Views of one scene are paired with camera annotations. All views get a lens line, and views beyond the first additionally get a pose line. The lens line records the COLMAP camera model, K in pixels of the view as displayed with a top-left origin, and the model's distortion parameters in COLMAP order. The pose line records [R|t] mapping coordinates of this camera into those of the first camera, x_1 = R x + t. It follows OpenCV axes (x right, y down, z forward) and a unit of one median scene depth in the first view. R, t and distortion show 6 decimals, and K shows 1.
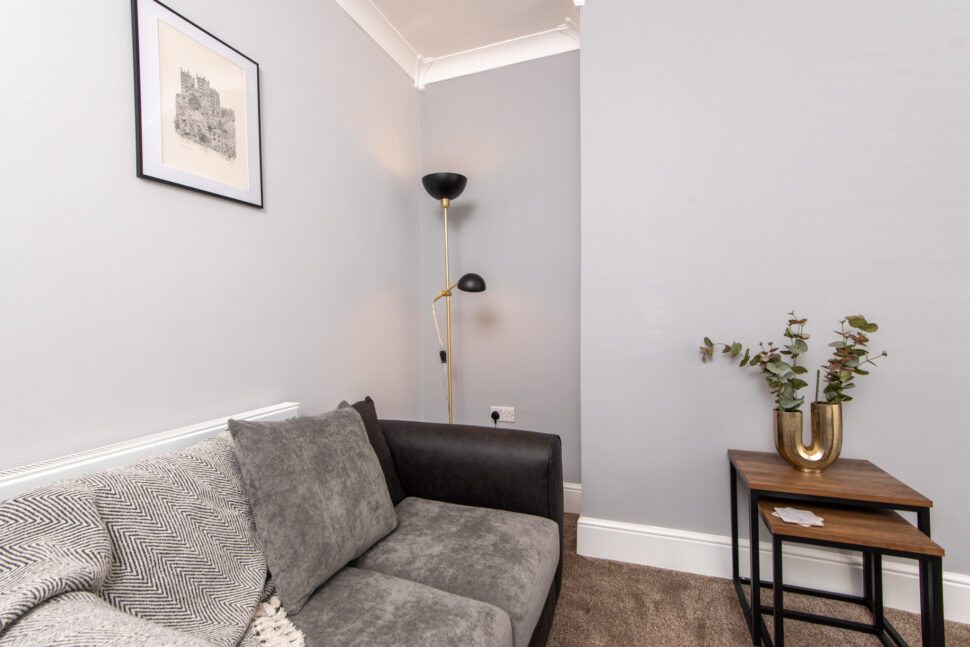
lens RADIAL K [[439.4, 0, 480.3], [0, 439.4, 321.8], [0, 0, 1]] dist [0.020807, -0.009269]
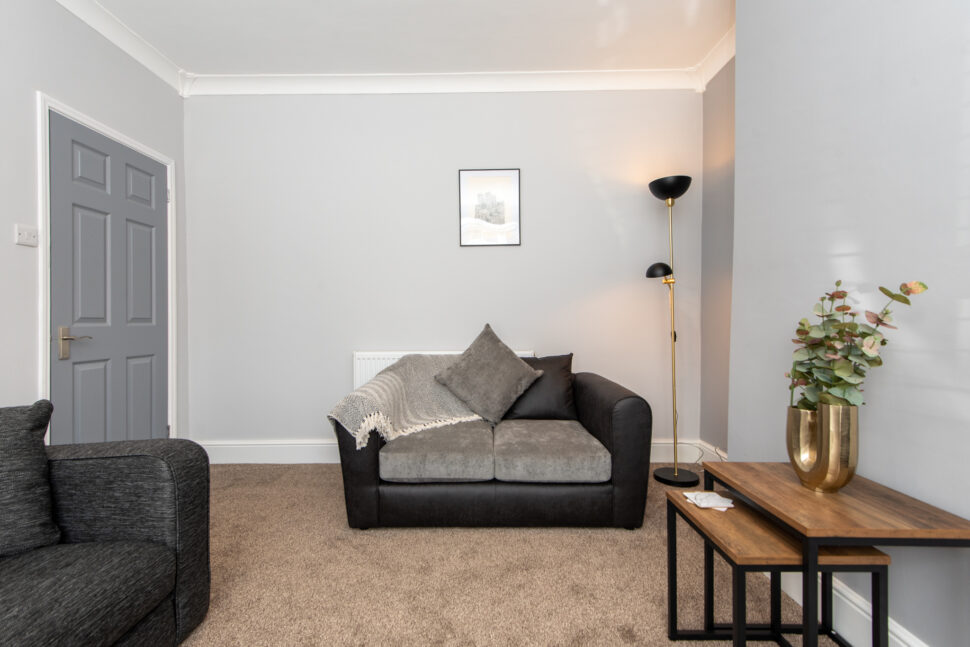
lens RADIAL K [[432.5, 0, 482.2], [0, 432.5, 319.0], [0, 0, 1]] dist [0.022615, -0.006320]
pose [[0.357480, 0.013460, -0.933824, 1.246363], [-0.003903, 0.999909, 0.012918, 0.036974], [0.933912, -0.000973, 0.357500, 0.203510]]
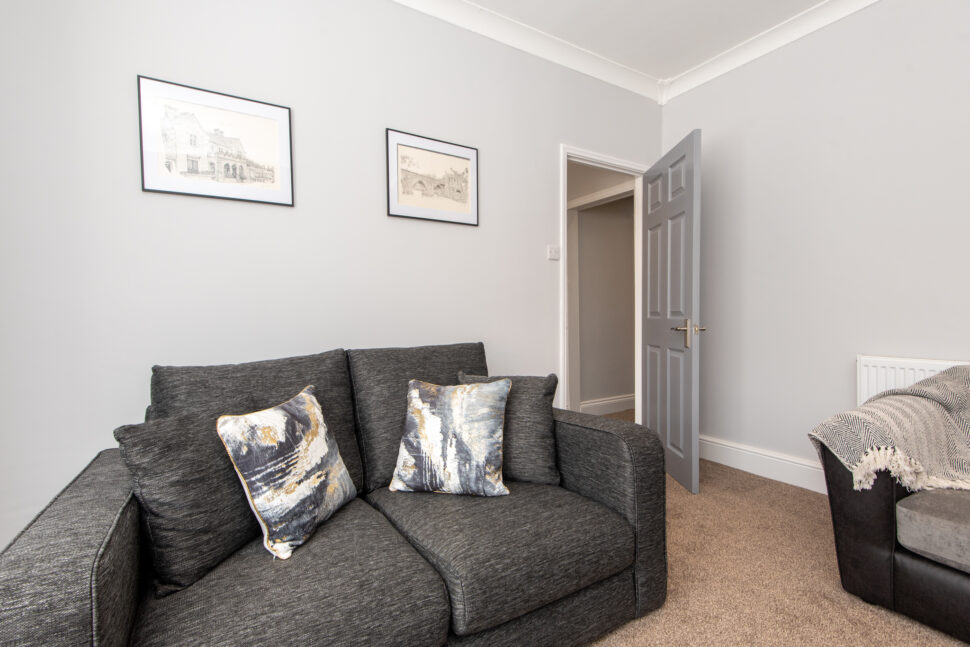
lens RADIAL K [[439.4, 0, 480.3], [0, 439.4, 321.8], [0, 0, 1]] dist [0.020807, -0.009269]
pose [[-0.600305, 0.030554, -0.799187, 1.160485], [0.014515, 0.999522, 0.027310, 0.041026], [0.799640, 0.004794, -0.600461, 0.242591]]
